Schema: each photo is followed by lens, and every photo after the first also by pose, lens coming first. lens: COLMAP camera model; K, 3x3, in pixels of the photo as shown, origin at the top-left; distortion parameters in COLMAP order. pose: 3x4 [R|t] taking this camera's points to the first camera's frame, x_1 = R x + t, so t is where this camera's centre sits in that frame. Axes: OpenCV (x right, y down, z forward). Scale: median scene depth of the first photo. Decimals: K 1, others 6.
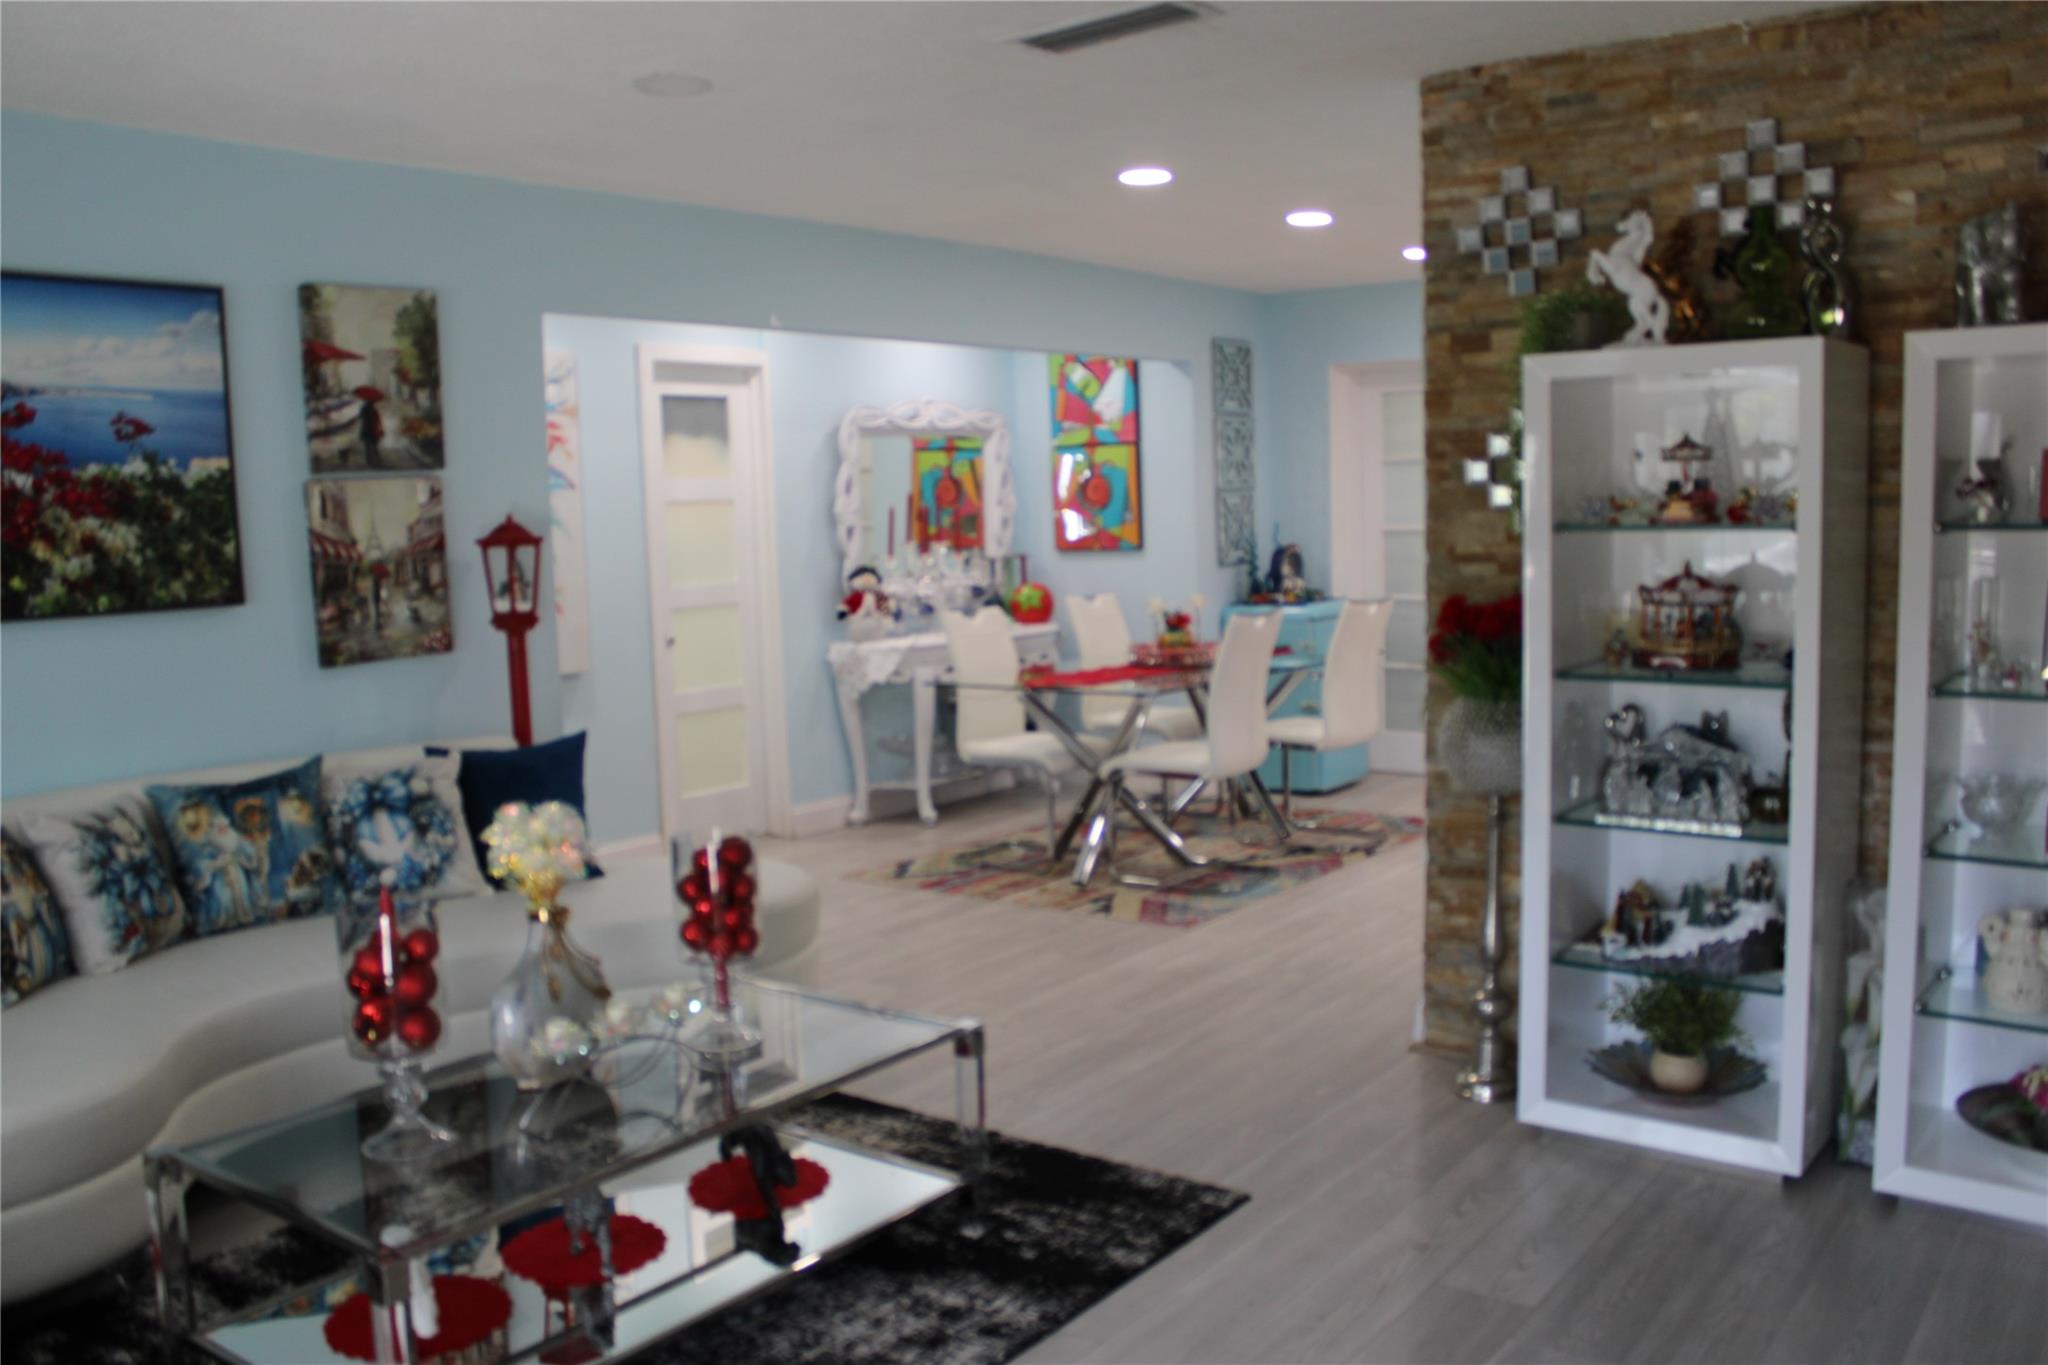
lens RADIAL K [[1711.6, 0, 1019.5], [0, 1711.6, 693.1], [0, 0, 1]] dist [-0.165637, 0.149107]
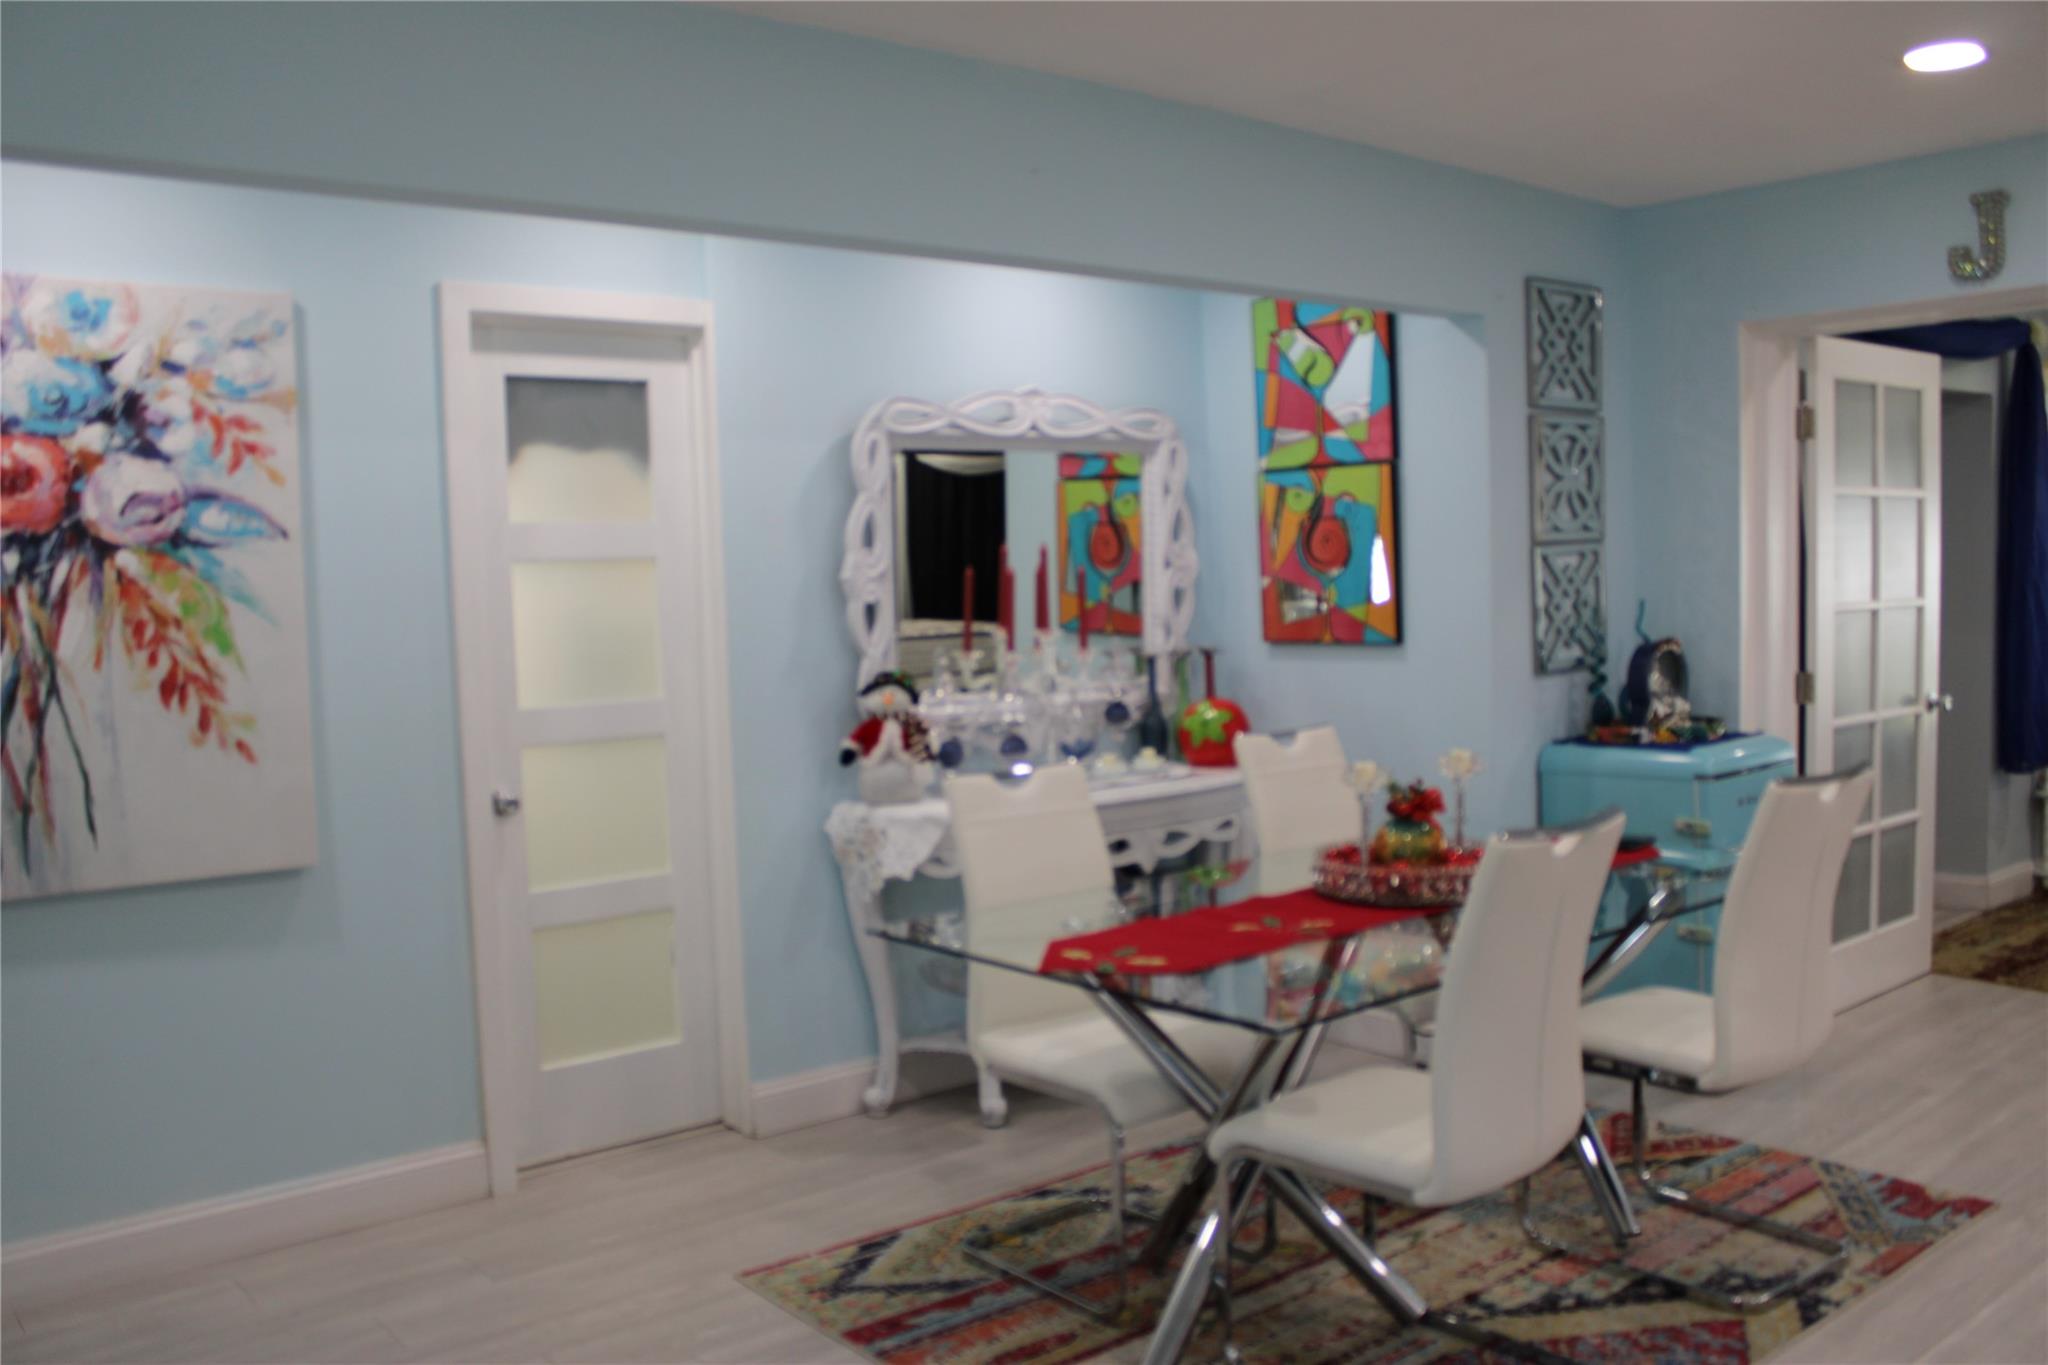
lens RADIAL K [[1711.6, 0, 1019.5], [0, 1711.6, 693.1], [0, 0, 1]] dist [-0.165637, 0.149107]
pose [[0.974792, 0.018069, -0.222384, 0.127382], [-0.025390, 0.999224, -0.030109, -0.080611], [0.221667, 0.034997, 0.974494, 0.705677]]
